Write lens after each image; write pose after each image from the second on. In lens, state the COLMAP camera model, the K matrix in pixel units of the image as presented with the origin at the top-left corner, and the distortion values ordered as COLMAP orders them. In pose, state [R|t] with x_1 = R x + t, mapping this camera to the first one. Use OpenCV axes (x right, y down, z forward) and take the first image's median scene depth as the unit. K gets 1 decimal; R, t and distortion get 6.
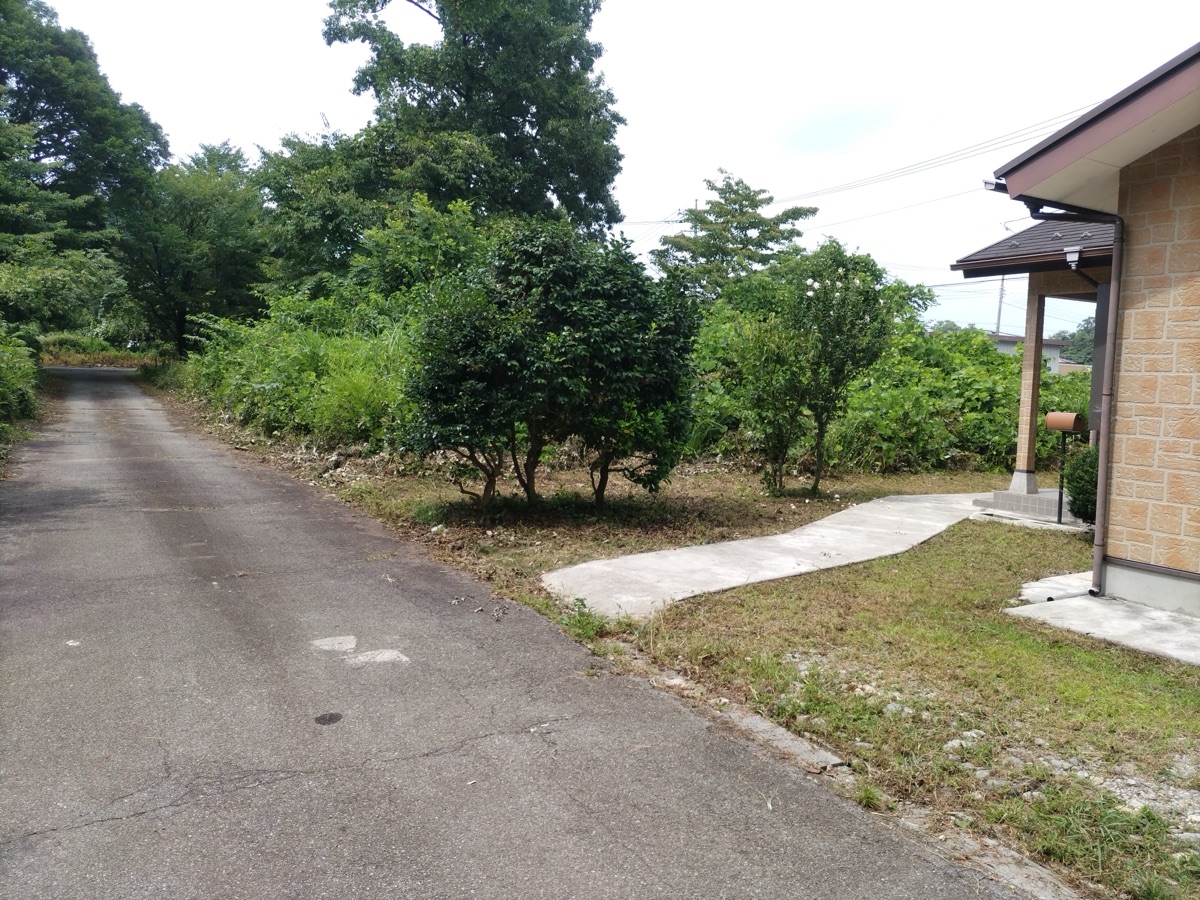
lens RADIAL K [[900.6, 0, 600.7], [0, 900.6, 449.7], [0, 0, 1]] dist [0.058871, -0.001829]
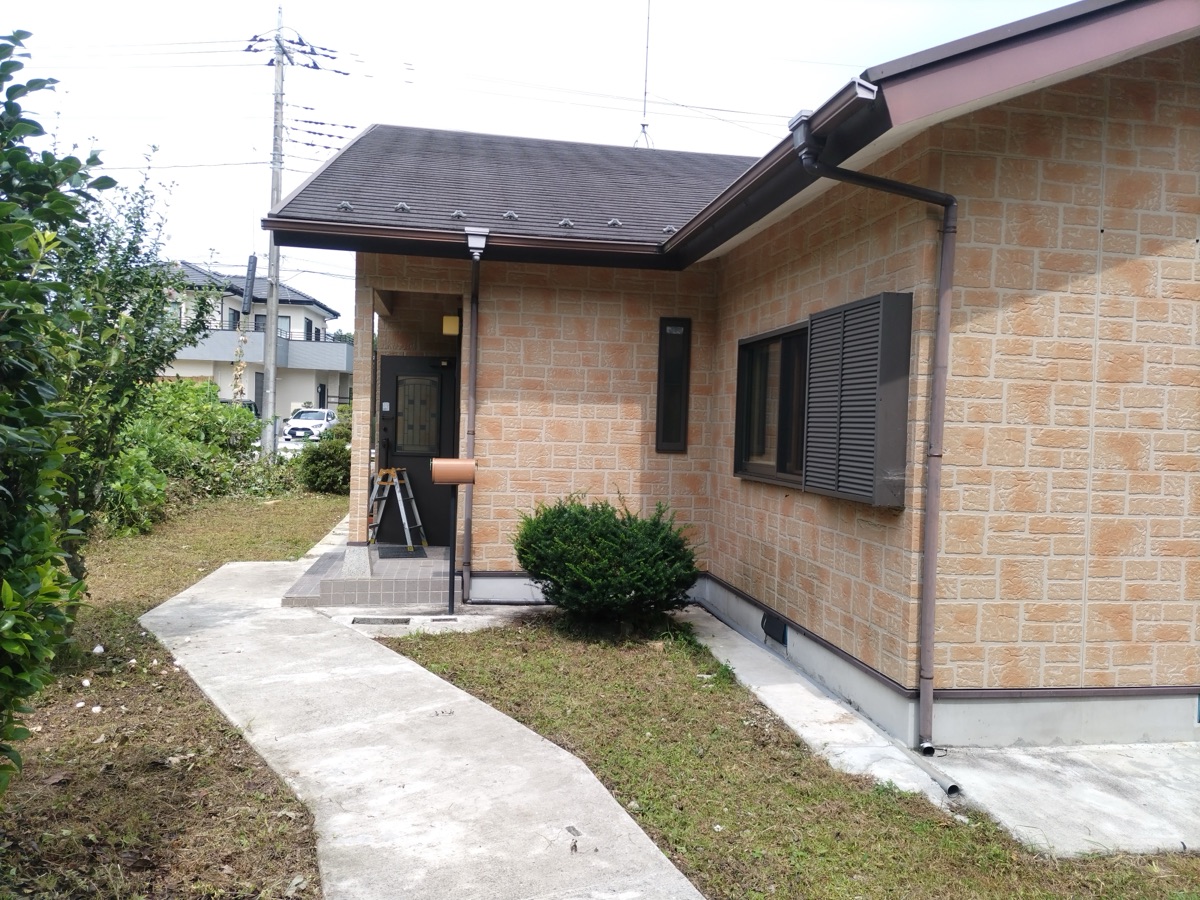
lens RADIAL K [[900.6, 0, 601.8], [0, 900.6, 443.6], [0, 0, 1]] dist [0.058871, -0.001829]
pose [[0.362417, -0.046970, 0.930832, -0.168640], [0.057105, 0.997972, 0.028125, -0.105186], [-0.930265, 0.042962, 0.364364, 1.016912]]
